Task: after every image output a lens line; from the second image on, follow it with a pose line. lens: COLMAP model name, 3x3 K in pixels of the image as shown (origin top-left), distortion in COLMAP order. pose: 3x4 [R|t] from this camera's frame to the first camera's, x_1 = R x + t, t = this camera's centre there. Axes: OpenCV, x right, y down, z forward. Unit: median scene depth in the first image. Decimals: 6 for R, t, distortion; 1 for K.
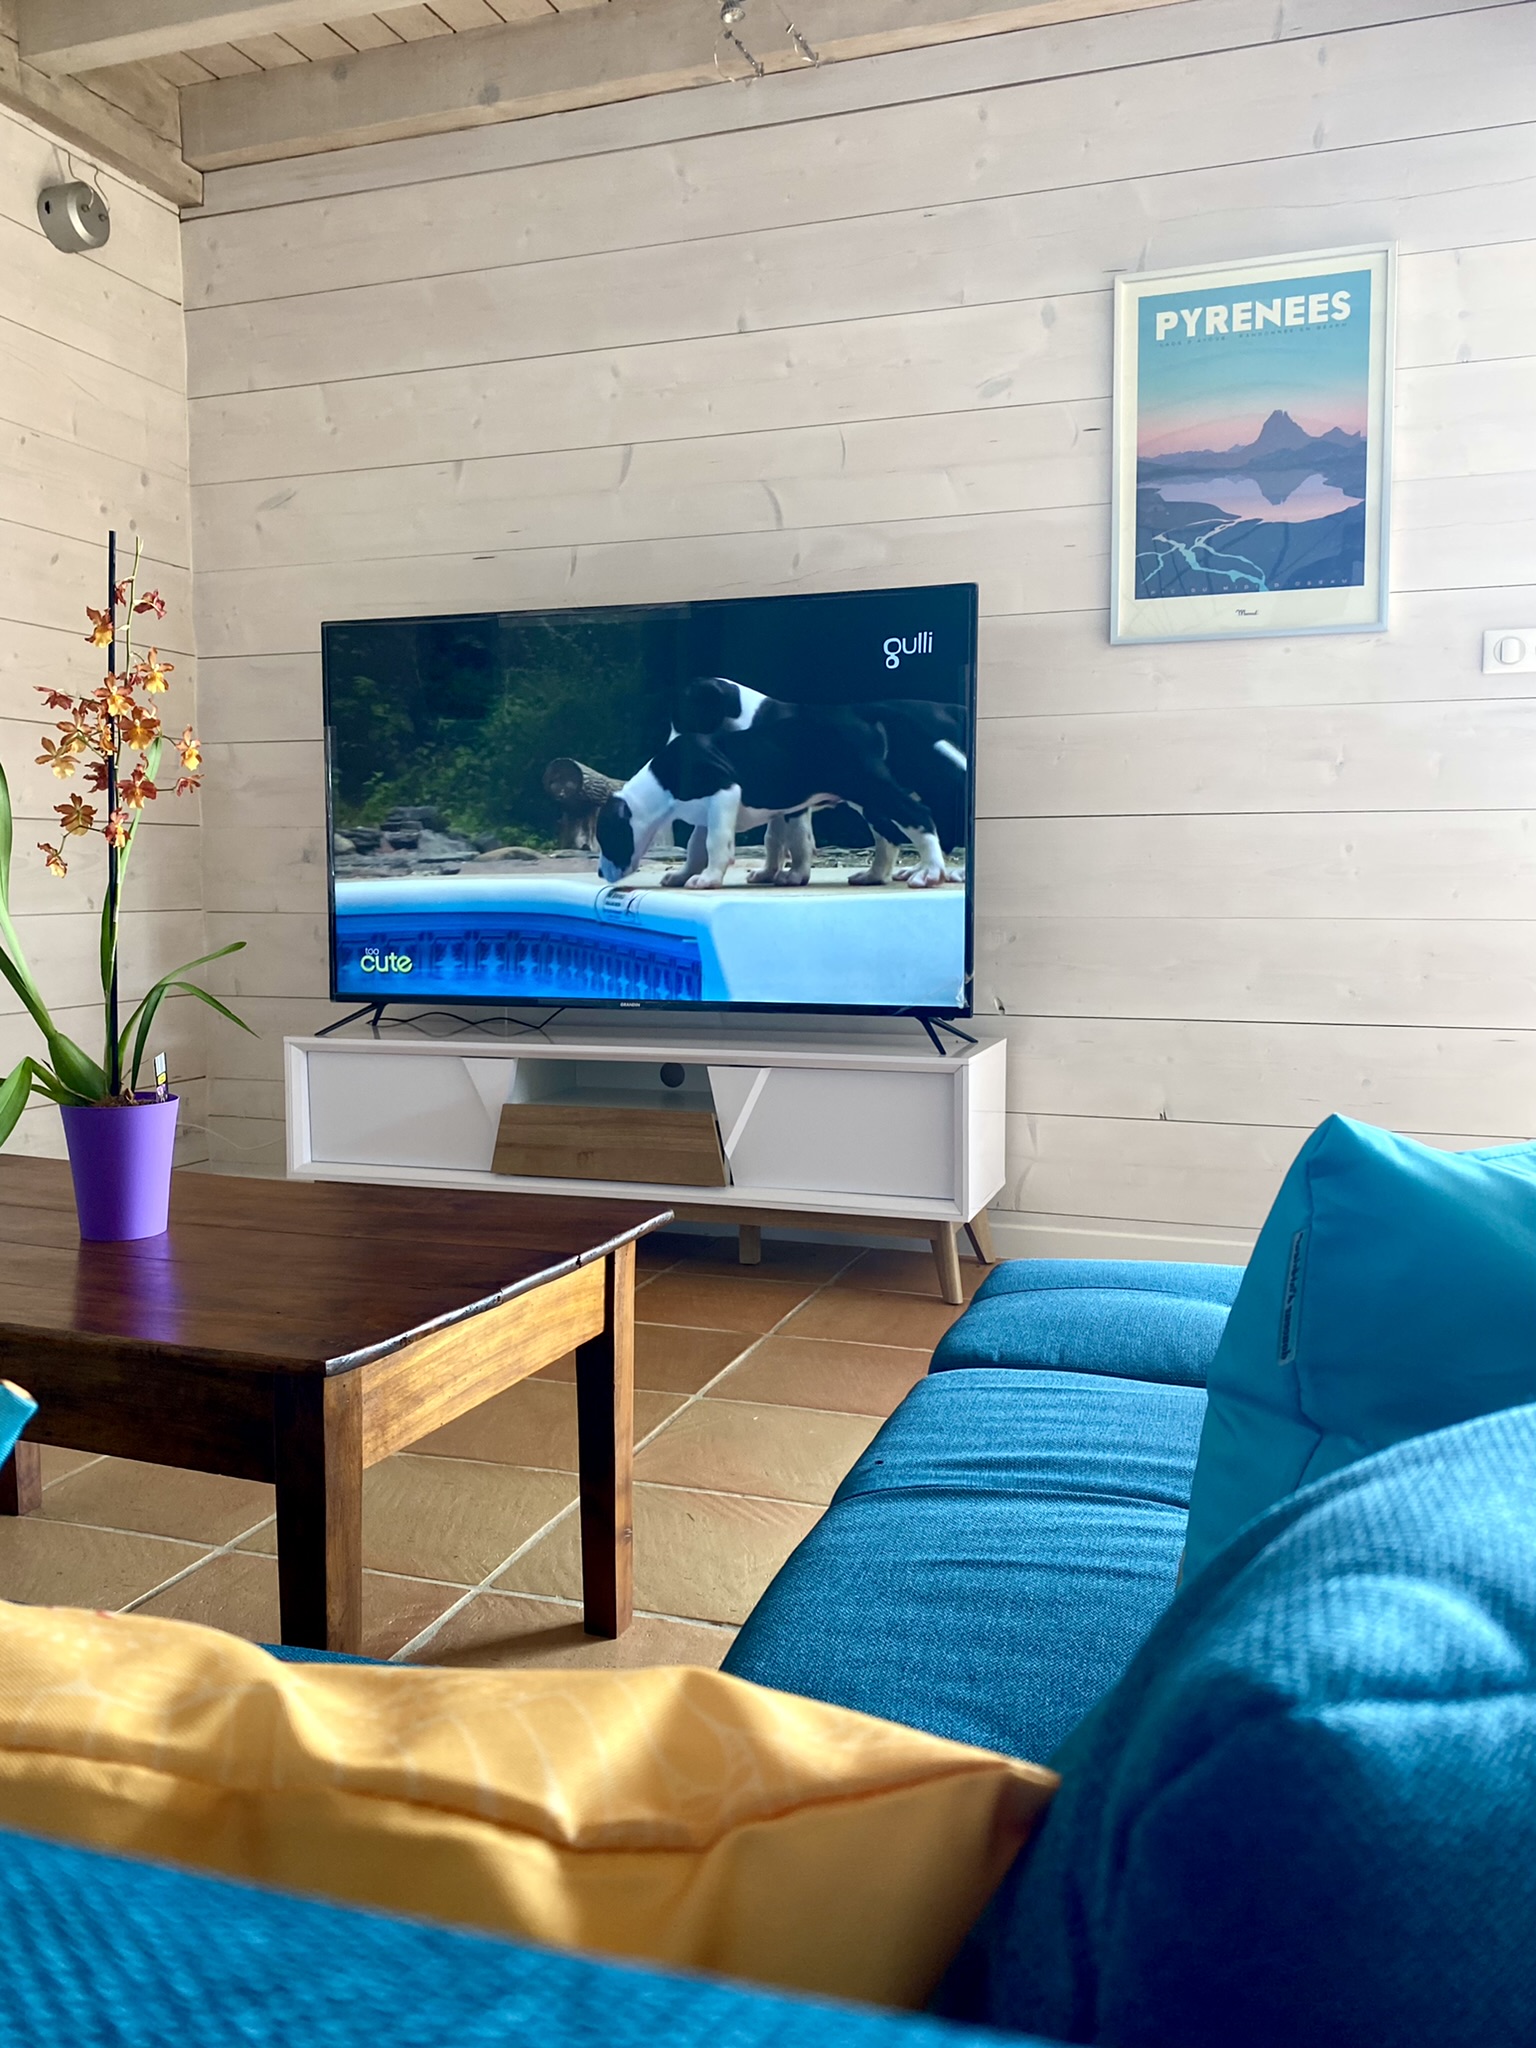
lens RADIAL K [[1562.6, 0, 764.1], [0, 1562.6, 970.2], [0, 0, 1]] dist [0.033698, -0.048660]
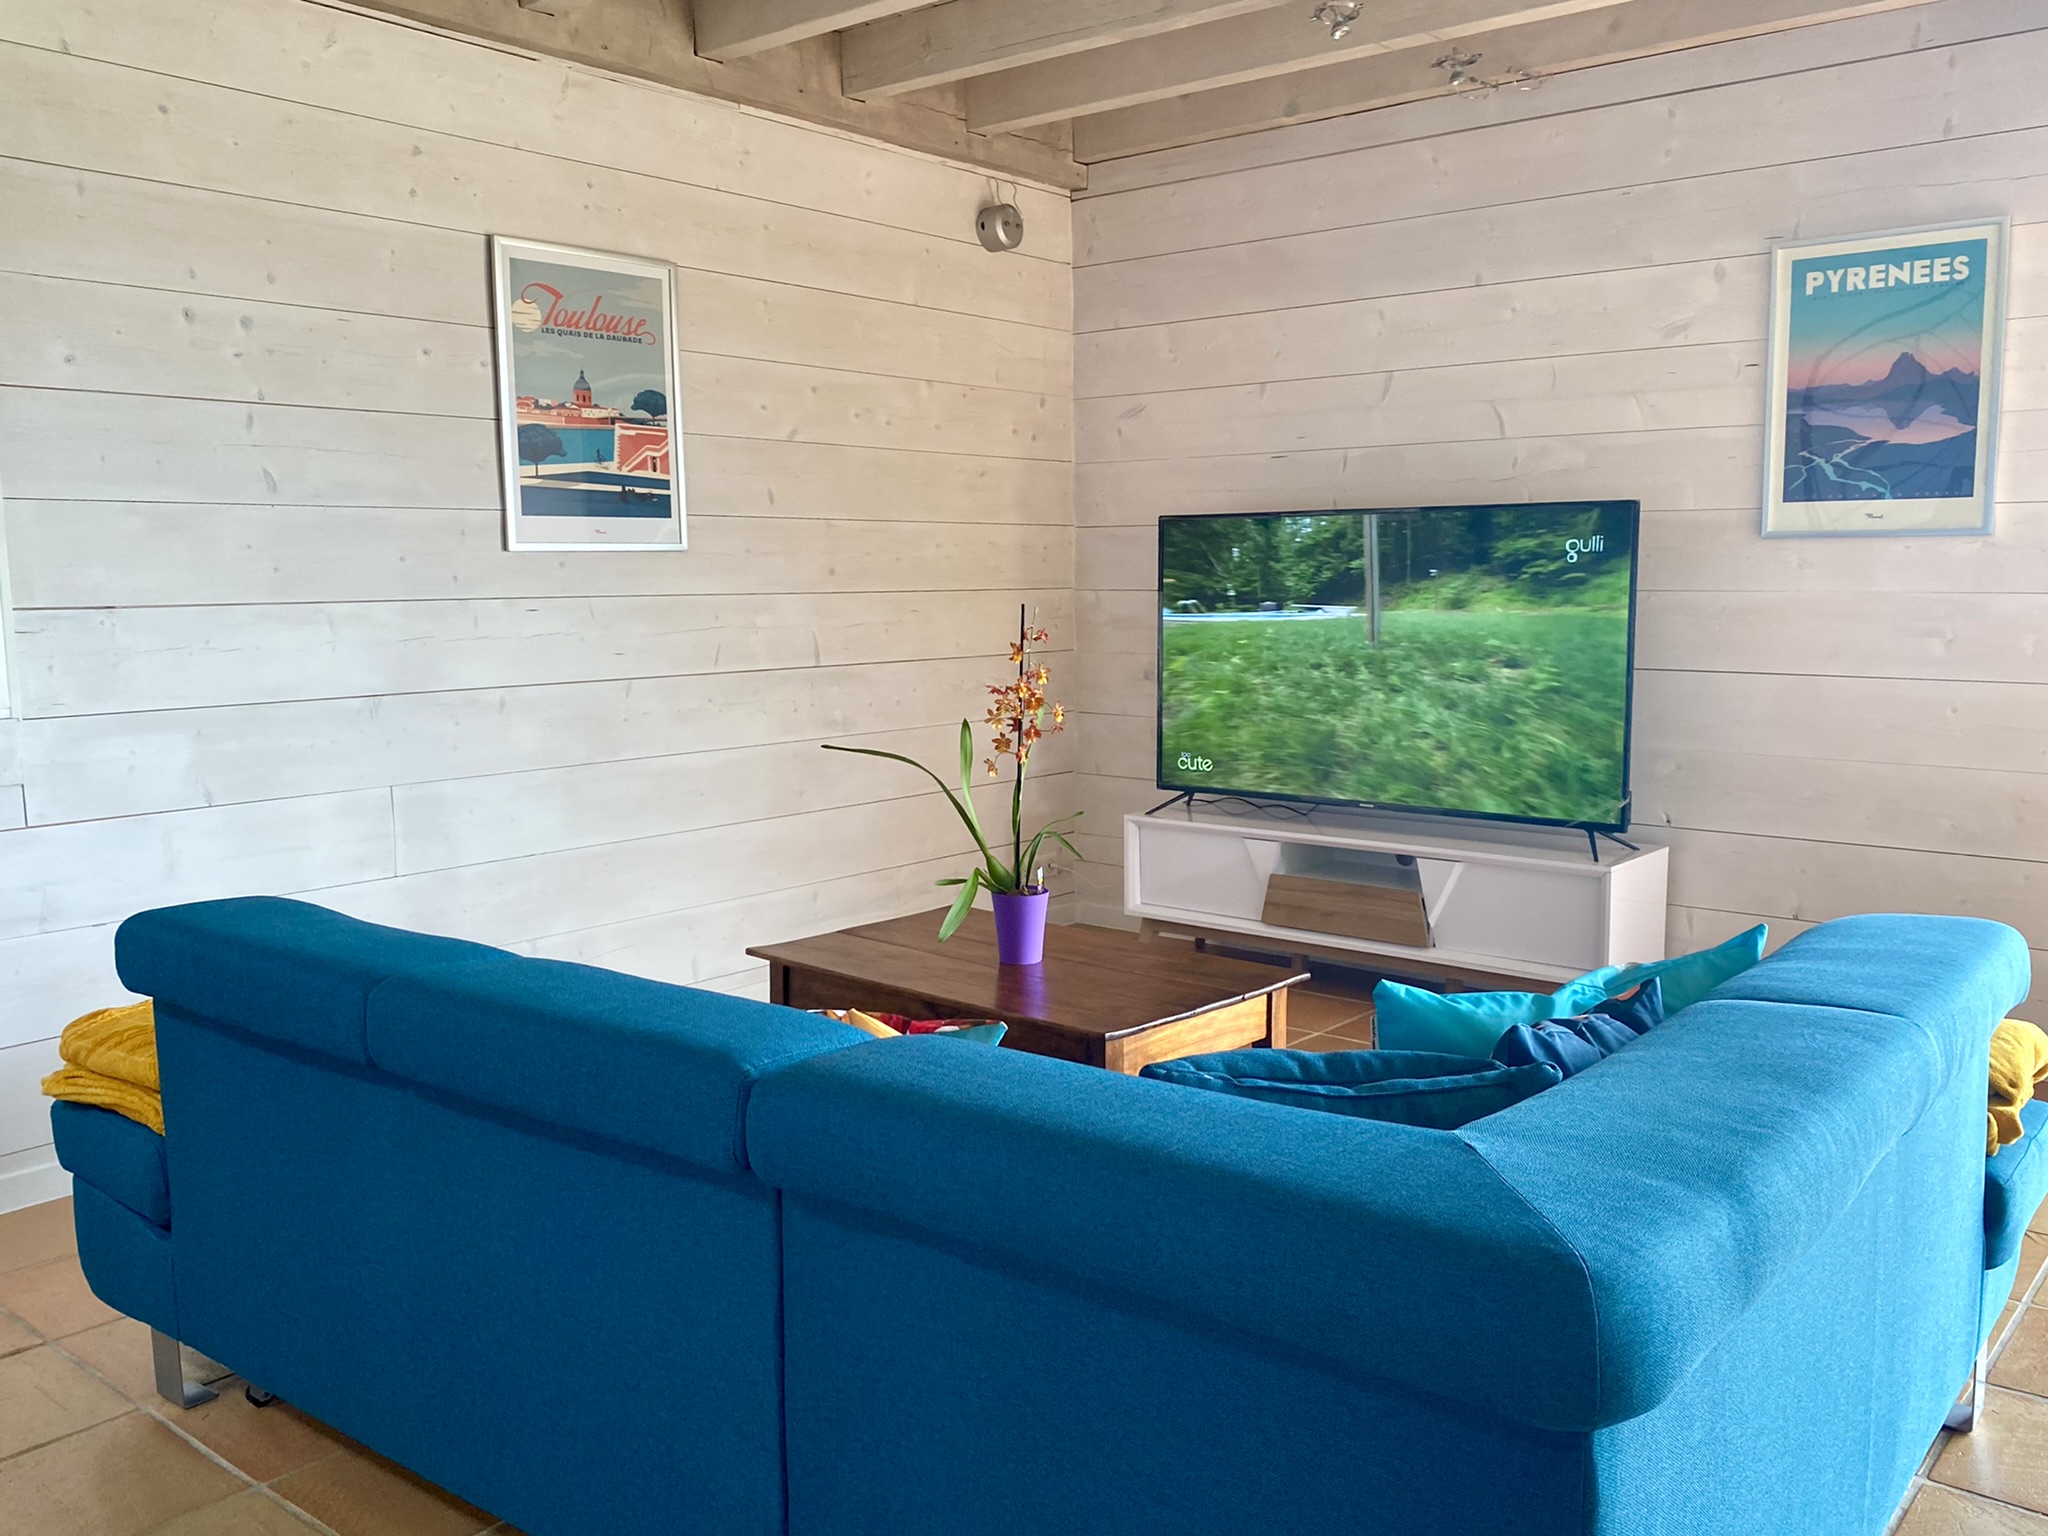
lens RADIAL K [[1624.1, 0, 1103.2], [0, 1624.1, 767.5], [0, 0, 1]] dist [0.000603, -0.056677]
pose [[0.944584, 0.043177, -0.325418, 0.160150], [-0.024391, 0.997803, 0.061591, -0.095812], [0.327363, -0.050240, 0.943562, -0.410230]]
